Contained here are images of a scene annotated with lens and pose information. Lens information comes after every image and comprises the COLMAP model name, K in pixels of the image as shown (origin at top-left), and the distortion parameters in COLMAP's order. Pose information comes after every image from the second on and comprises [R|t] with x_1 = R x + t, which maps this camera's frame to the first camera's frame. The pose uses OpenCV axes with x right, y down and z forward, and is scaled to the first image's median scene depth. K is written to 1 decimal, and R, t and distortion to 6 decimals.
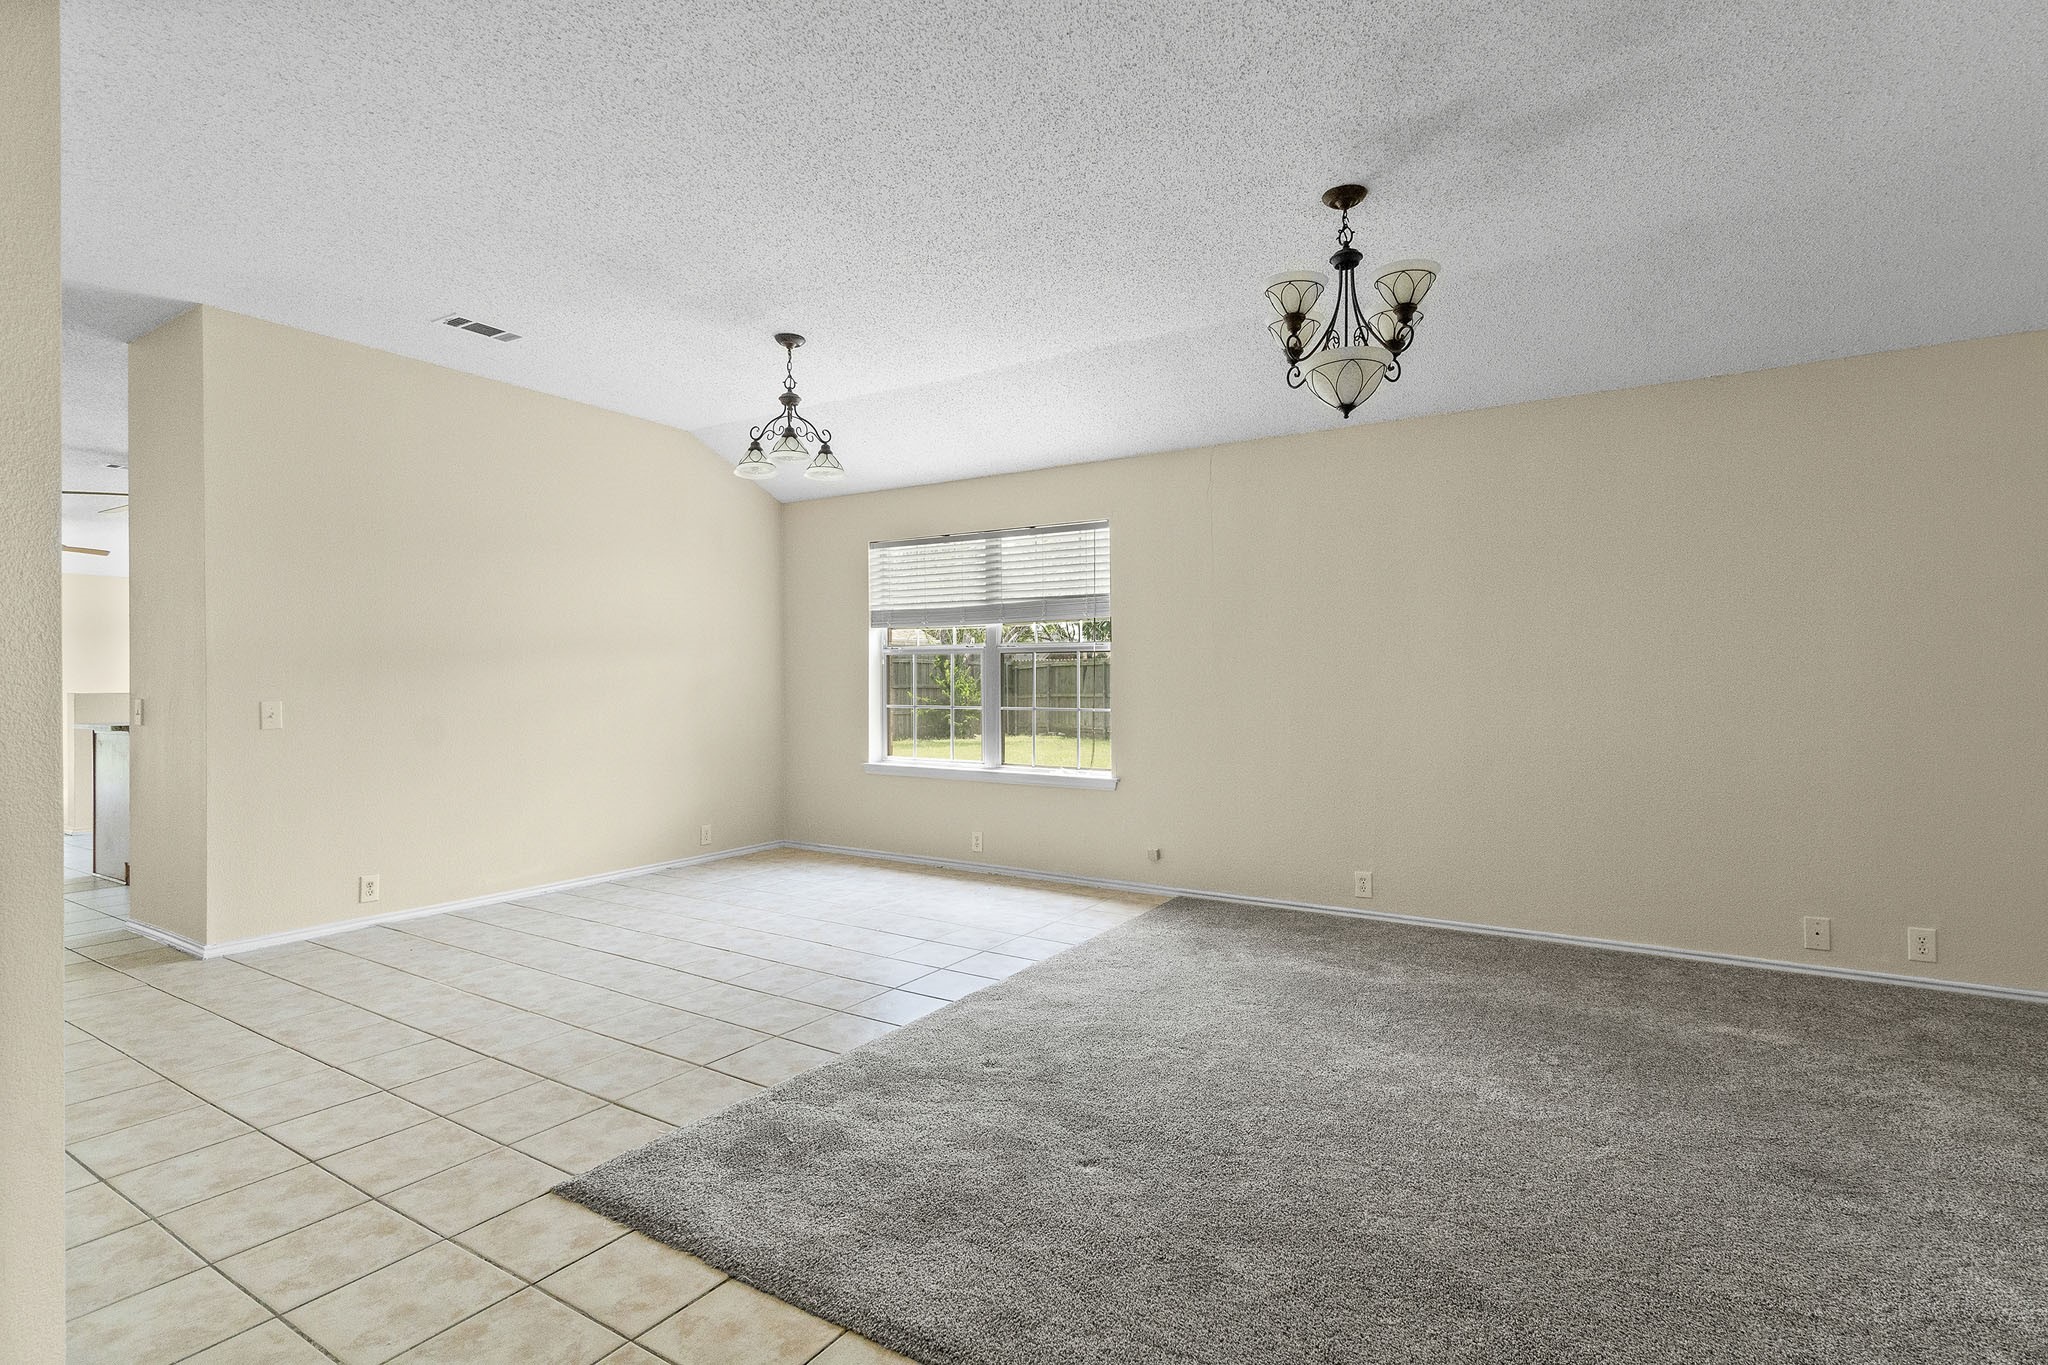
lens RADIAL K [[991.0, 0, 1019.9], [0, 991.0, 683.6], [0, 0, 1]] dist [-0.002226, 0.000451]
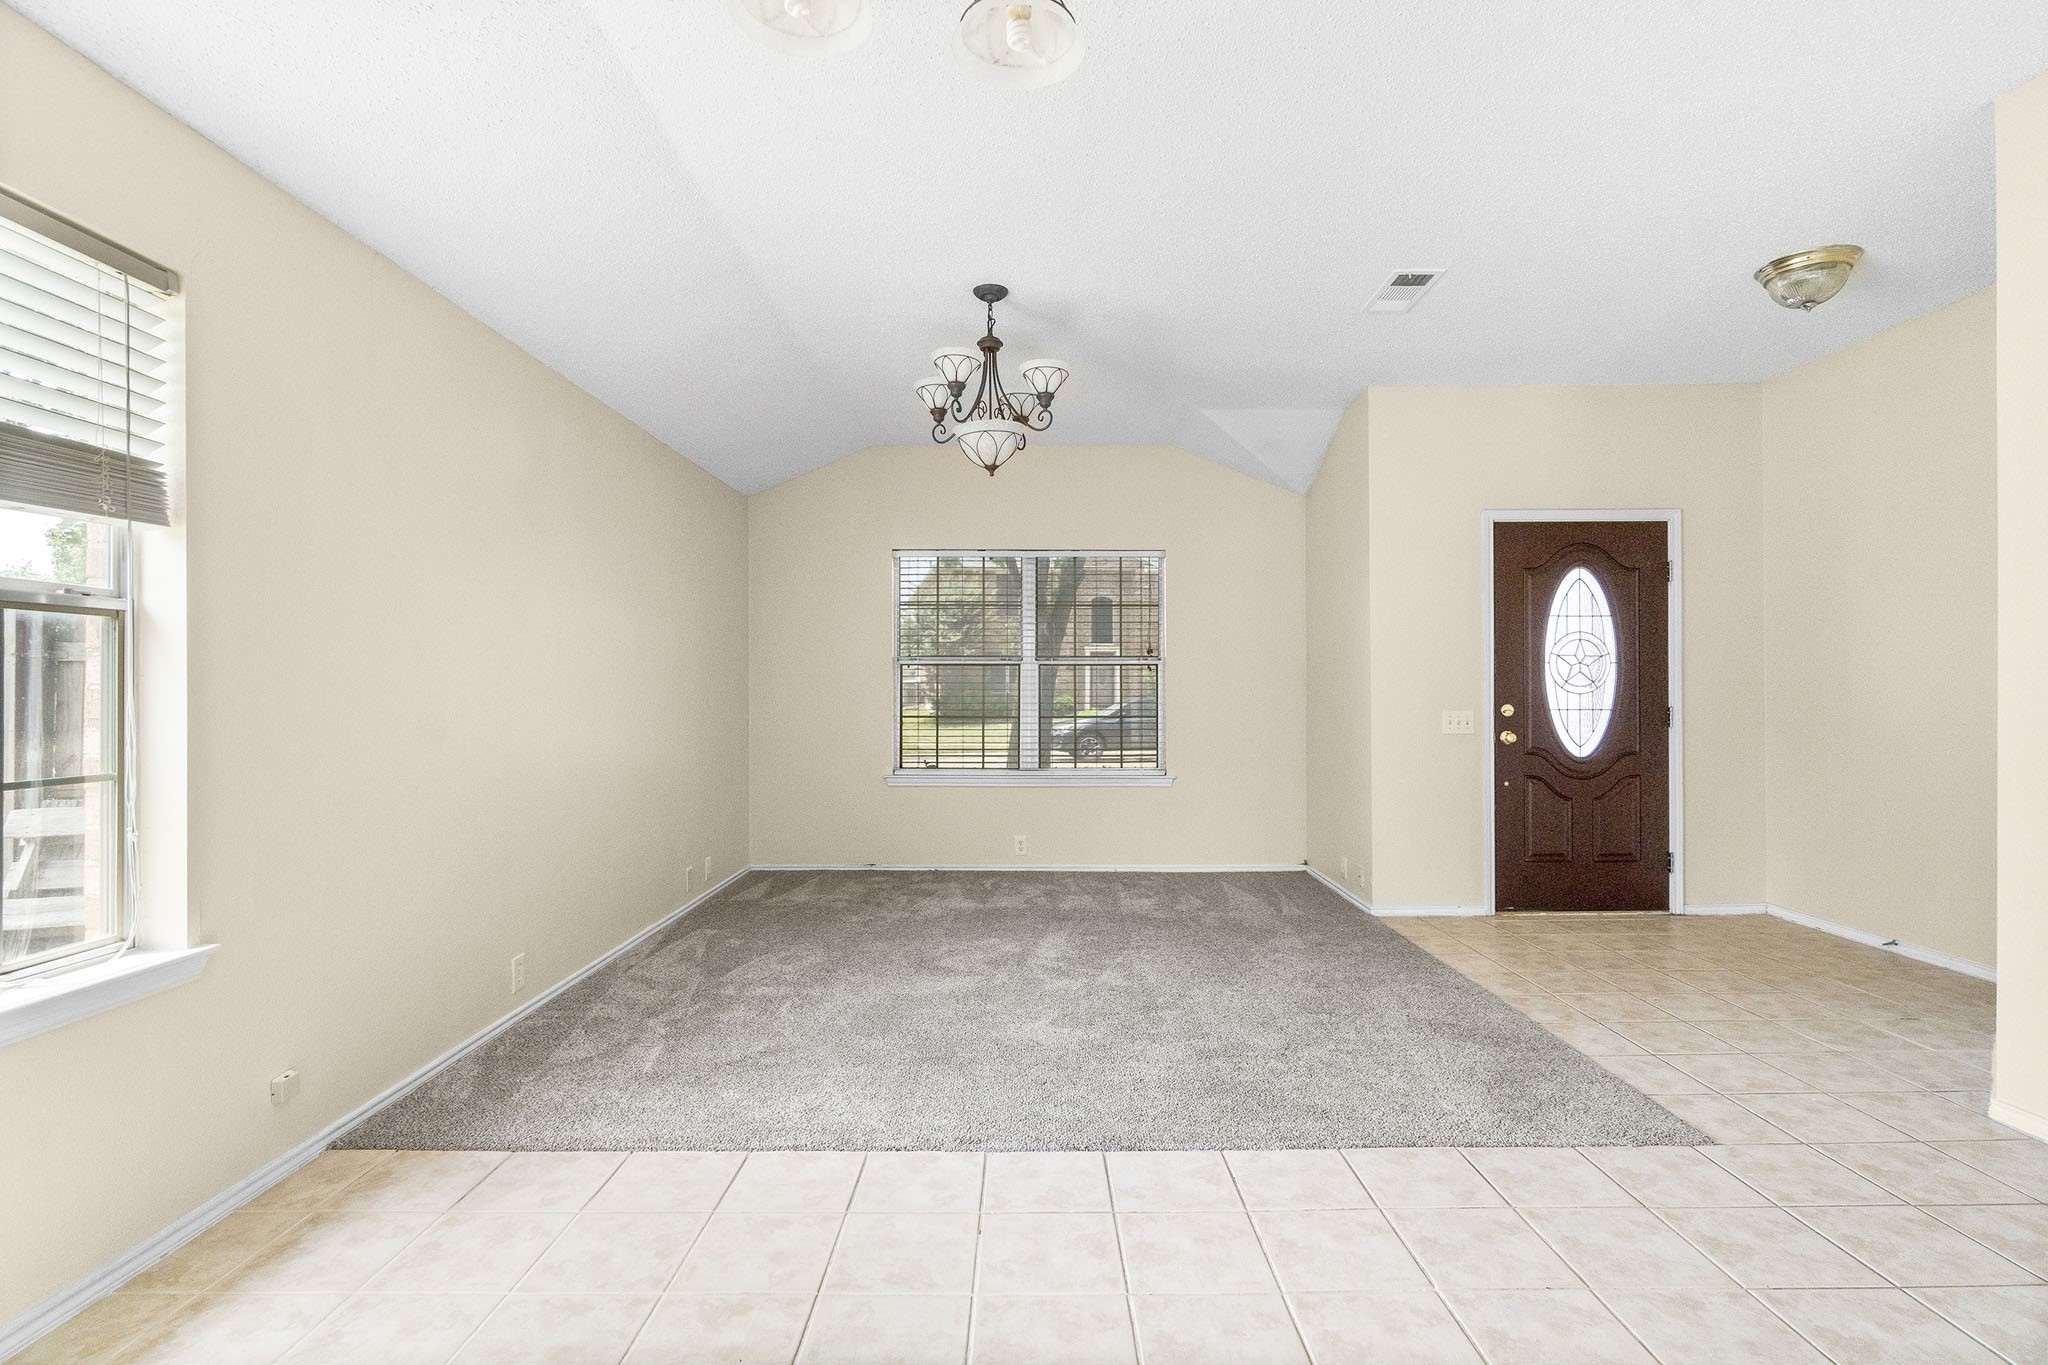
lens RADIAL K [[991.0, 0, 1021.5], [0, 991.0, 686.8], [0, 0, 1]] dist [-0.002226, 0.000451]
pose [[-0.542423, 0.006109, 0.840083, -0.548335], [0.005320, 0.999978, -0.003837, -0.004522], [-0.840089, 0.002388, -0.542444, 1.253436]]
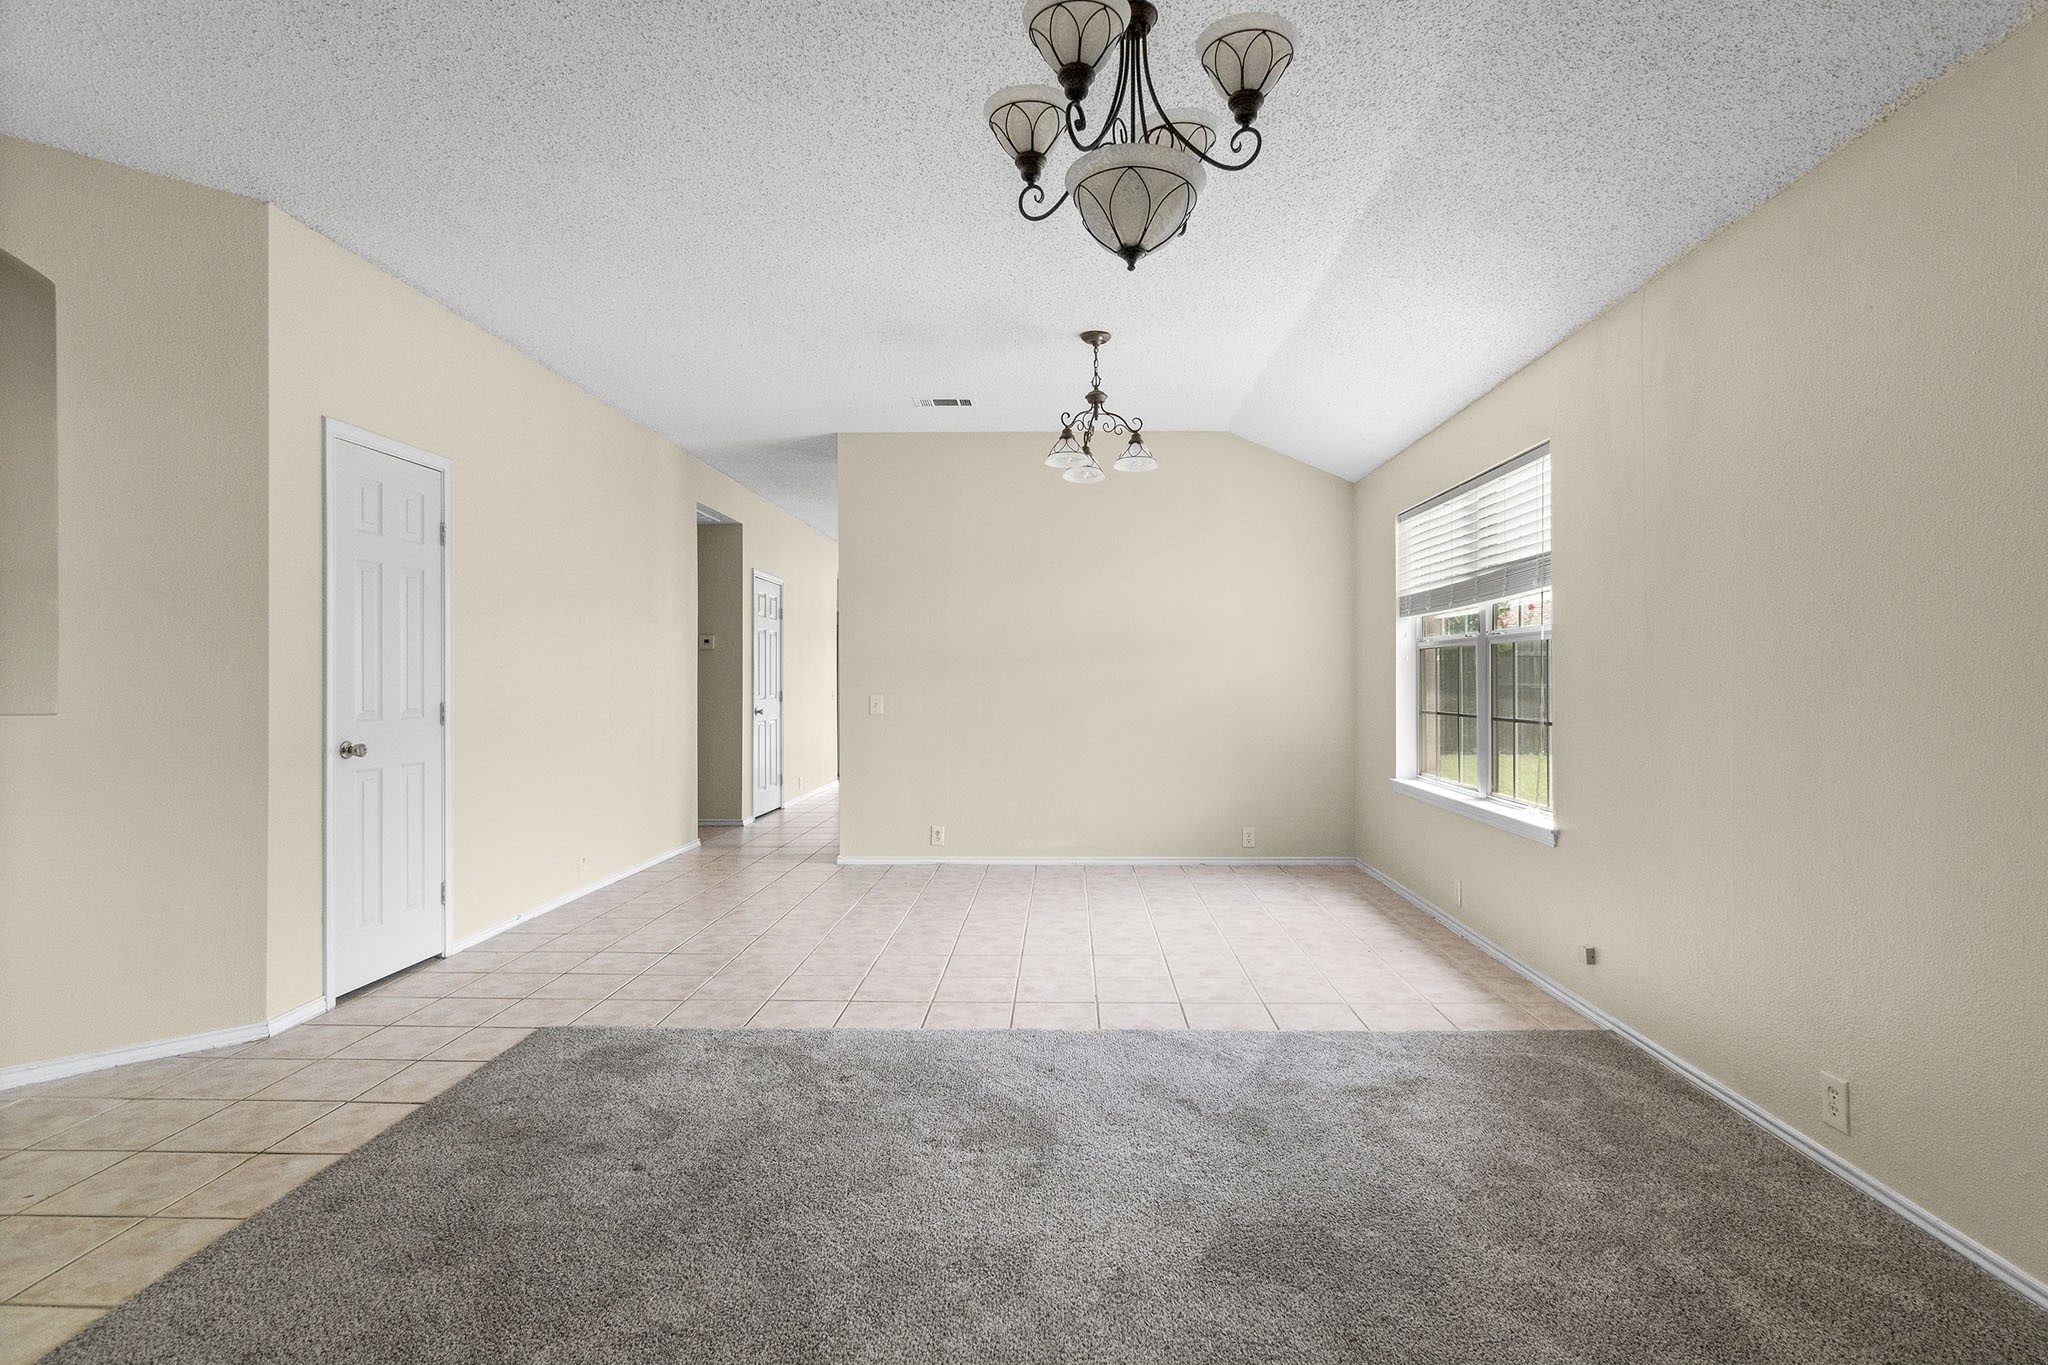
lens RADIAL K [[991.0, 0, 1025.2], [0, 991.0, 684.6], [0, 0, 1]] dist [-0.002226, 0.000451]
pose [[0.514308, 0.003360, -0.857599, 0.641236], [-0.000446, 0.999993, 0.003651, -0.003388], [0.857605, -0.001496, 0.514306, 0.472790]]
